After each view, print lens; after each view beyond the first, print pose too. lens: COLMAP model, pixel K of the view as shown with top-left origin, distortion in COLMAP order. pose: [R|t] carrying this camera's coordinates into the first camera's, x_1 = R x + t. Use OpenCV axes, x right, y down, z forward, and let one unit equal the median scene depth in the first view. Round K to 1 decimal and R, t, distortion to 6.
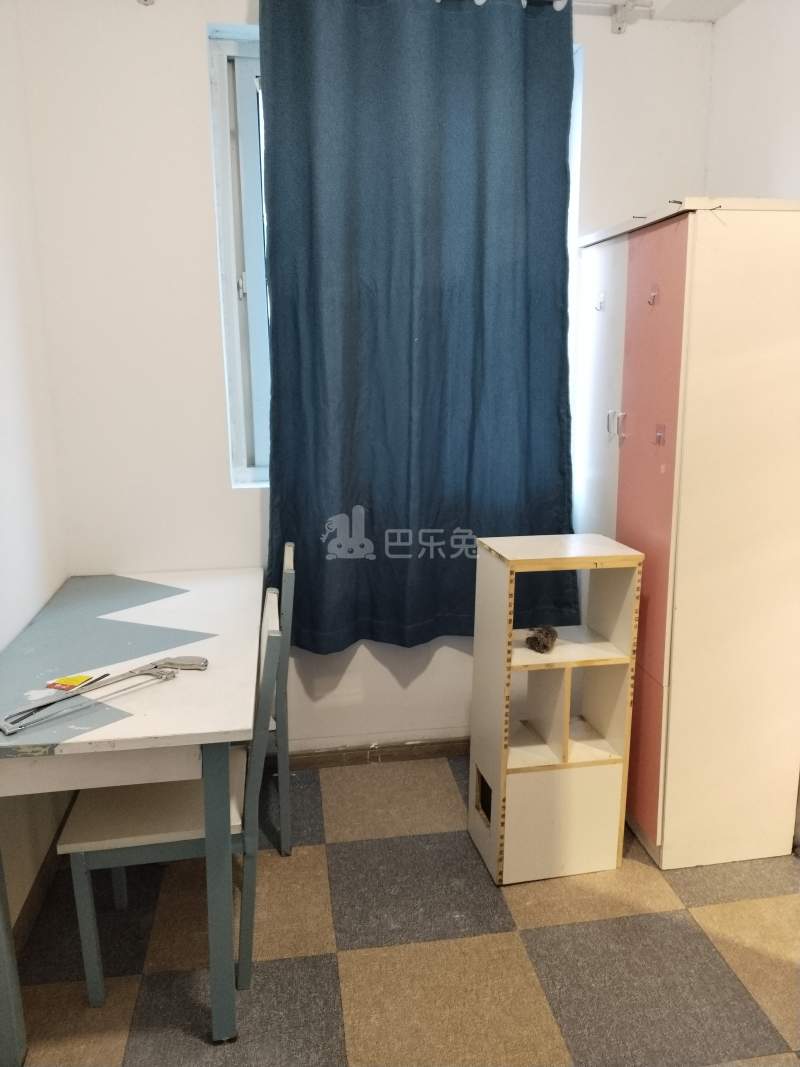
lens RADIAL K [[811.7, 0, 400.0], [0, 811.7, 533.5], [0, 0, 1]] dist [0.043706, -0.077662]
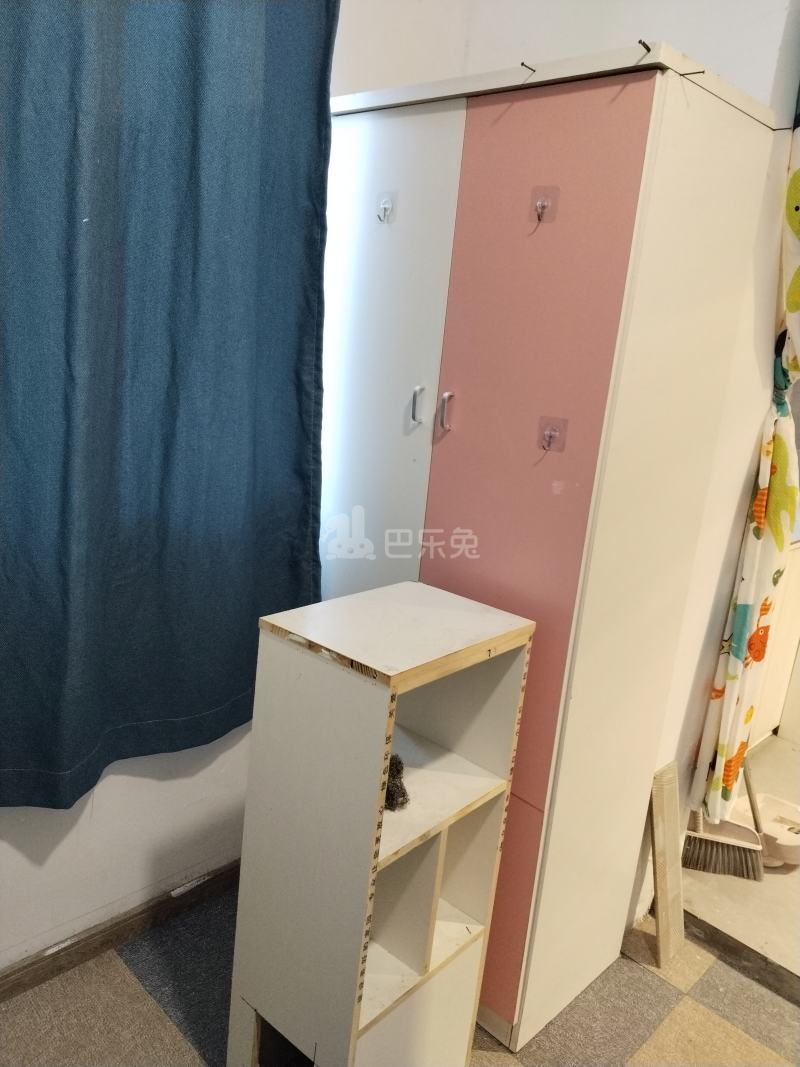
lens RADIAL K [[811.7, 0, 400.0], [0, 811.7, 533.5], [0, 0, 1]] dist [0.043706, -0.077662]
pose [[0.796018, -0.065030, 0.601769, -0.156333], [0.027503, 0.997071, 0.071368, -0.089004], [-0.604648, -0.040259, 0.795475, 0.545824]]
